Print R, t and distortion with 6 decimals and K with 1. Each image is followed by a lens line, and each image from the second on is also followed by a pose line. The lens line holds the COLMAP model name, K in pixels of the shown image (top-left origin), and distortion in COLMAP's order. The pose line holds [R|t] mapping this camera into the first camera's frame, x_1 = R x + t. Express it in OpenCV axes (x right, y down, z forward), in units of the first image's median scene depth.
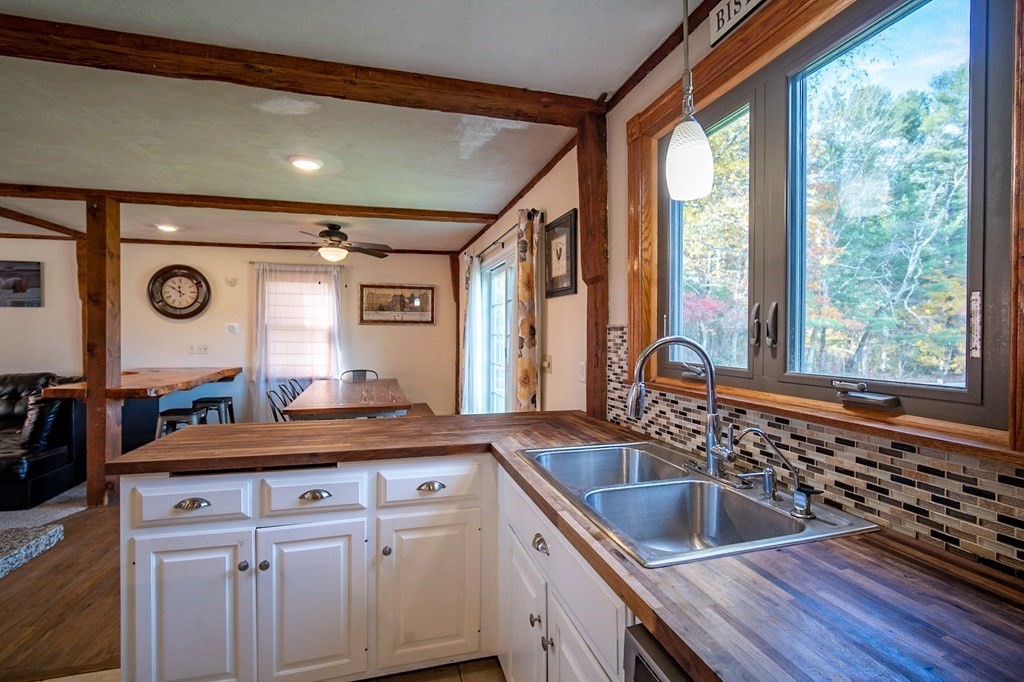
lens RADIAL K [[464.9, 0, 512.0], [0, 464.9, 341.0], [0, 0, 1]] dist [-0.001844, -0.000360]
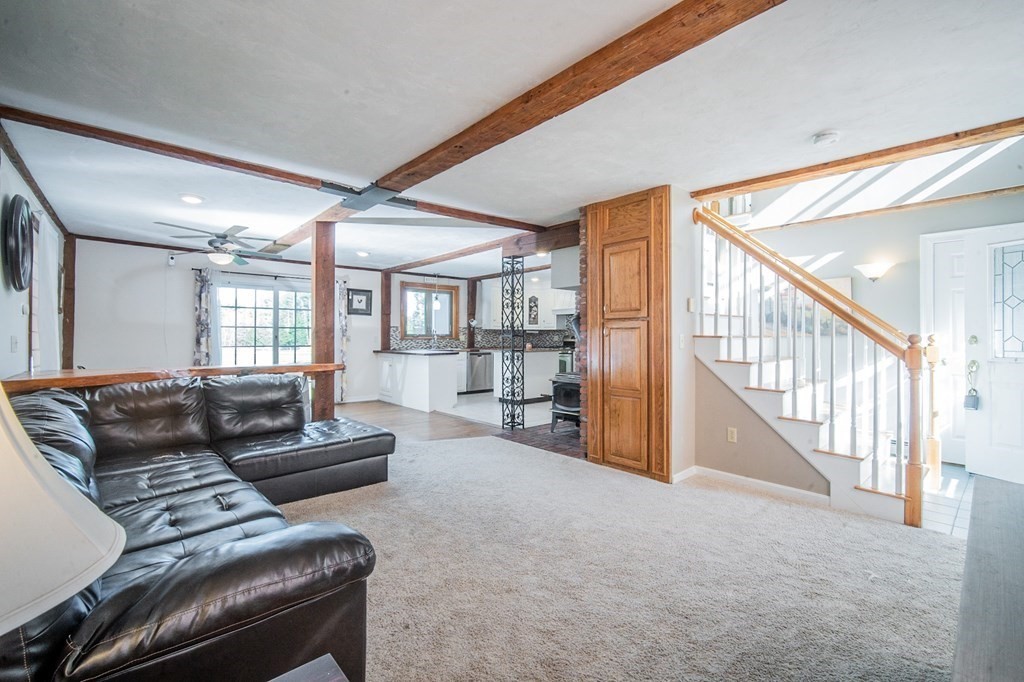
lens RADIAL K [[446.1, 0, 512.0], [0, 446.1, 341.0], [0, 0, 1]] dist [-0.000152, 0.000002]
pose [[-0.436775, -0.015088, 0.899444, -1.572028], [0.009357, 0.999729, 0.021314, 0.009038], [-0.899522, 0.017725, -0.436516, 0.725683]]
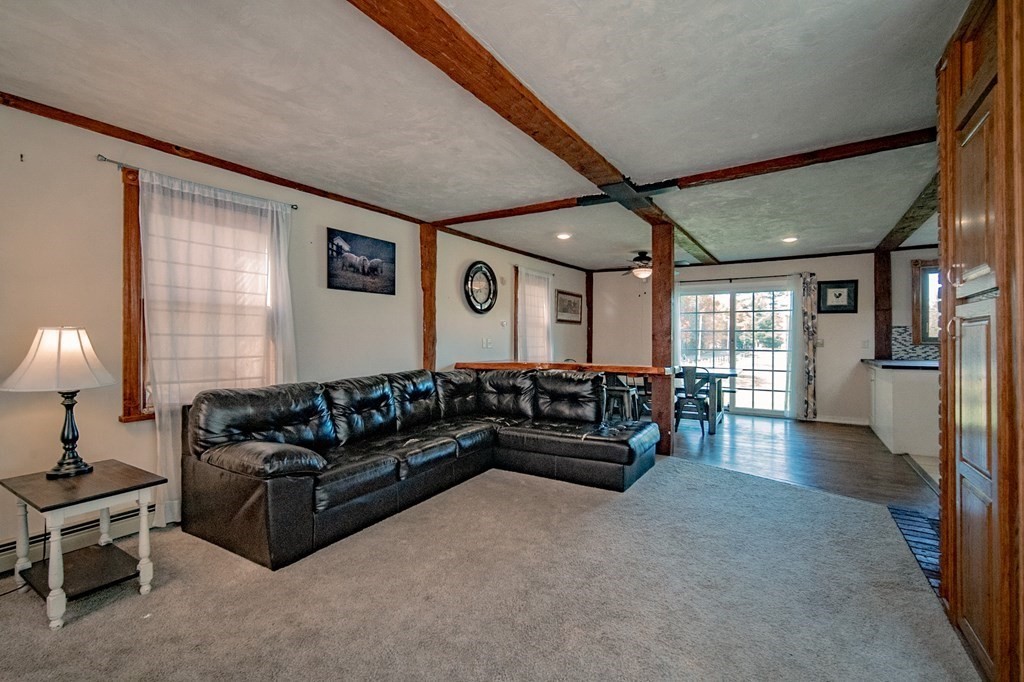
lens RADIAL K [[446.1, 0, 512.0], [0, 446.1, 341.0], [0, 0, 1]] dist [-0.000152, 0.000002]
pose [[0.732389, -0.004731, 0.680870, -1.427031], [0.008750, 0.999959, -0.002463, 0.018332], [-0.680830, 0.007761, 0.732400, 0.232836]]
